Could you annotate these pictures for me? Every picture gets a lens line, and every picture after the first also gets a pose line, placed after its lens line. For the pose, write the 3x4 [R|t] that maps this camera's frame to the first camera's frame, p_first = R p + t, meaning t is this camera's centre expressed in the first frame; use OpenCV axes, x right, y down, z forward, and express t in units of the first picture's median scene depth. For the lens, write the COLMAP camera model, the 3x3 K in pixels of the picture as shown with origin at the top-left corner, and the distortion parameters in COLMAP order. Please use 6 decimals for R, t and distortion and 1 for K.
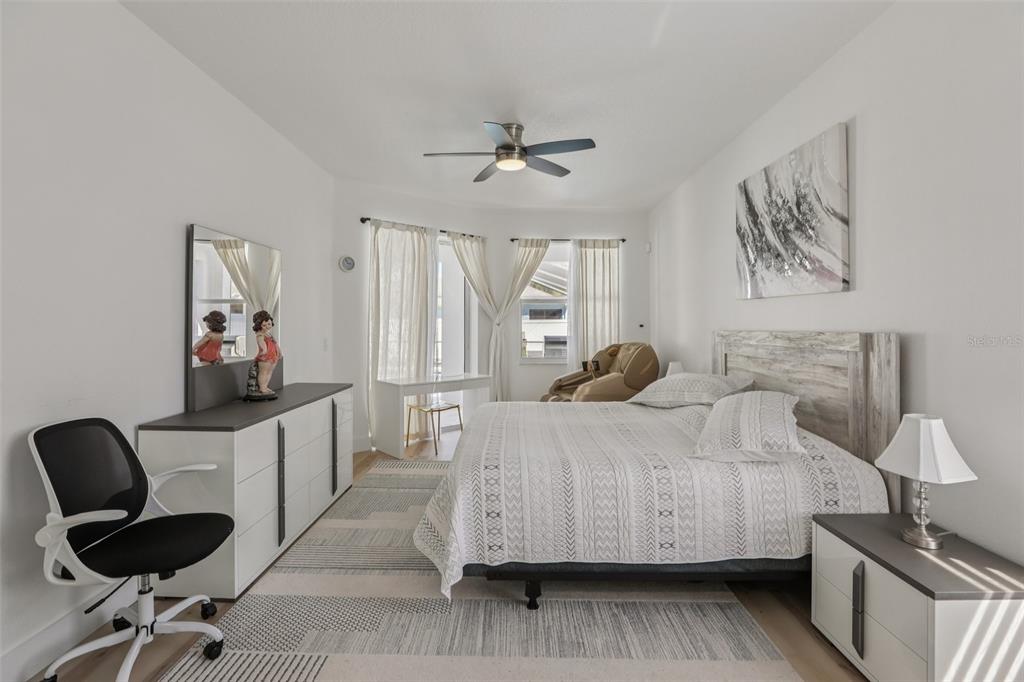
lens RADIAL K [[468.9, 0, 512.0], [0, 468.9, 320.3], [0, 0, 1]] dist [-0.048062, 0.000437]
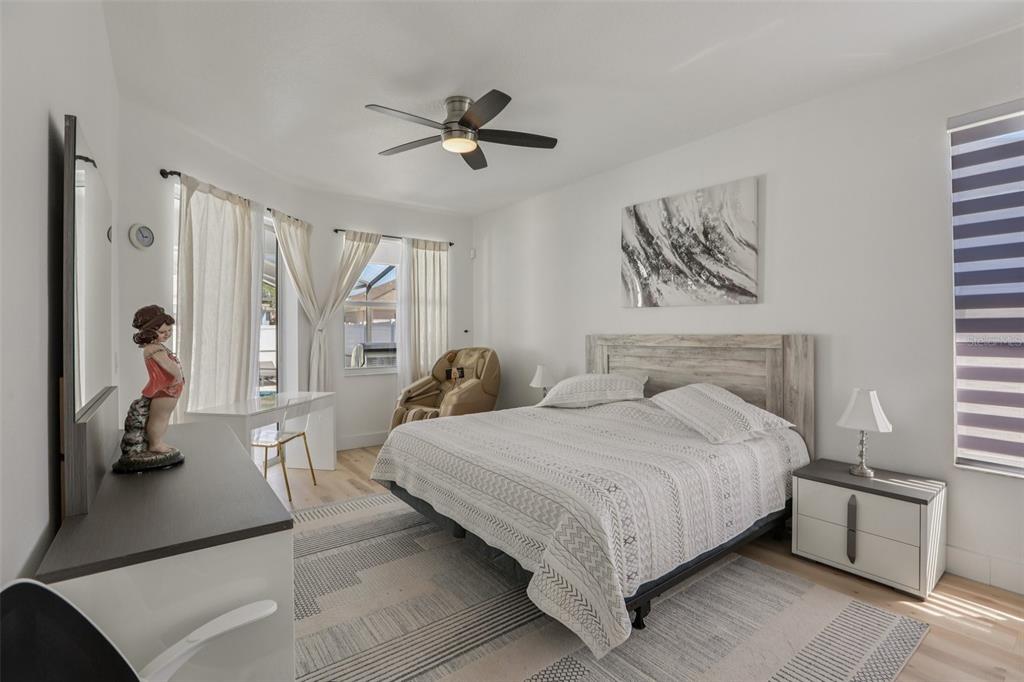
lens RADIAL K [[465.3, 0, 515.8], [0, 465.3, 329.9], [0, 0, 1]] dist [-0.044025, 0.000612]
pose [[0.791277, -0.004156, 0.611444, -0.524153], [-0.000754, 0.999970, 0.007773, 0.002620], [-0.611457, -0.006611, 0.791250, 0.298216]]
